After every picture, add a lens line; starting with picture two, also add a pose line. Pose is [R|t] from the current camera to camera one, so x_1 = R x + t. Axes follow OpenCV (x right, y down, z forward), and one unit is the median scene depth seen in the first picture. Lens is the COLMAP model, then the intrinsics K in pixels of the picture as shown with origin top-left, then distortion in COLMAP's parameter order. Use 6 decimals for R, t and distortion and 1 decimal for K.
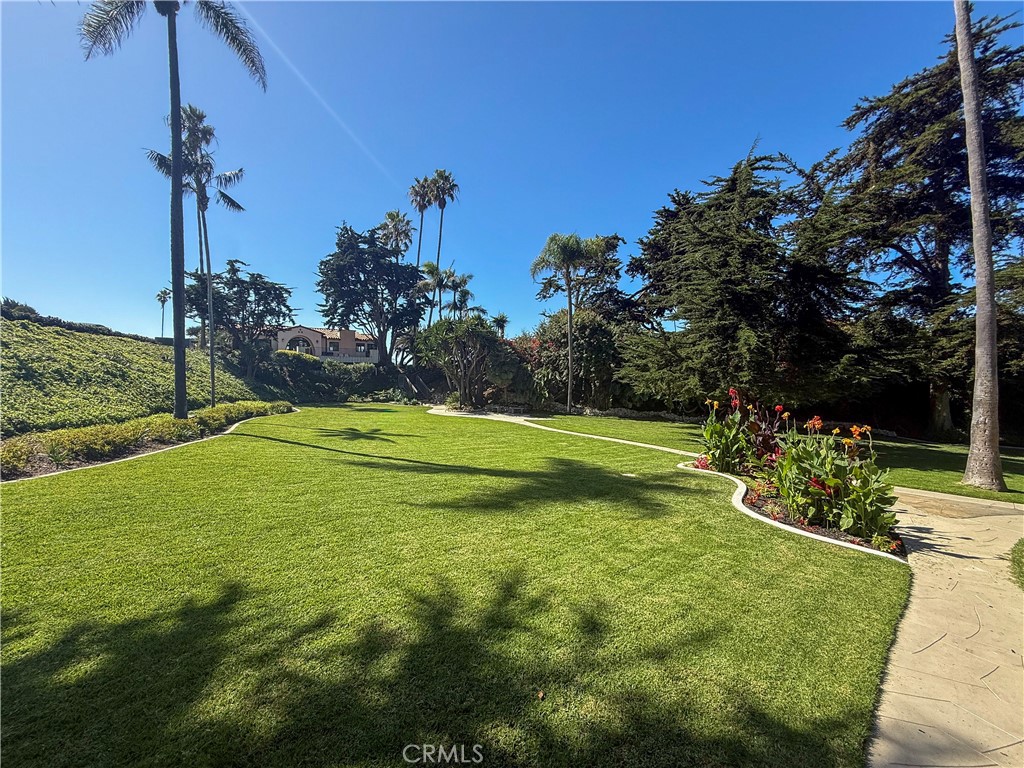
lens RADIAL K [[409.0, 0, 512.0], [0, 409.0, 384.0], [0, 0, 1]] dist [0.000108, -0.000452]
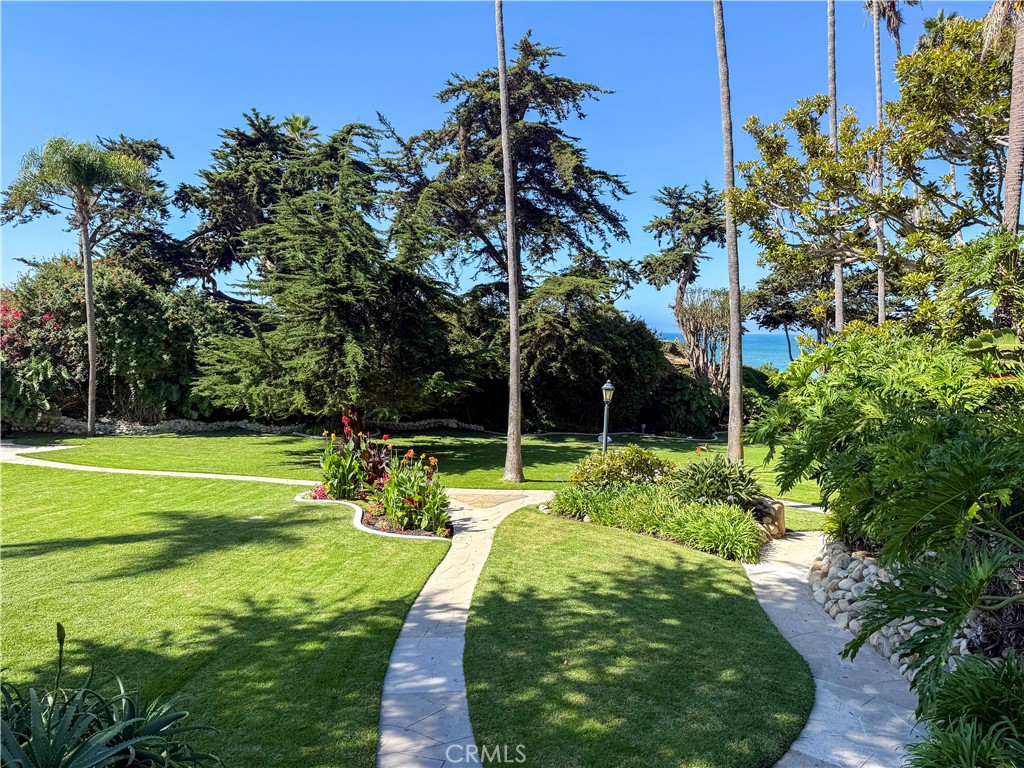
lens RADIAL K [[695.3, 0, 512.0], [0, 695.3, 384.0], [0, 0, 1]] dist [0.081551, -0.119373]
pose [[0.720502, -0.038318, 0.692393, -0.284903], [0.001452, 0.998553, 0.053750, -0.125347], [-0.693451, -0.037721, 0.719515, -0.422038]]
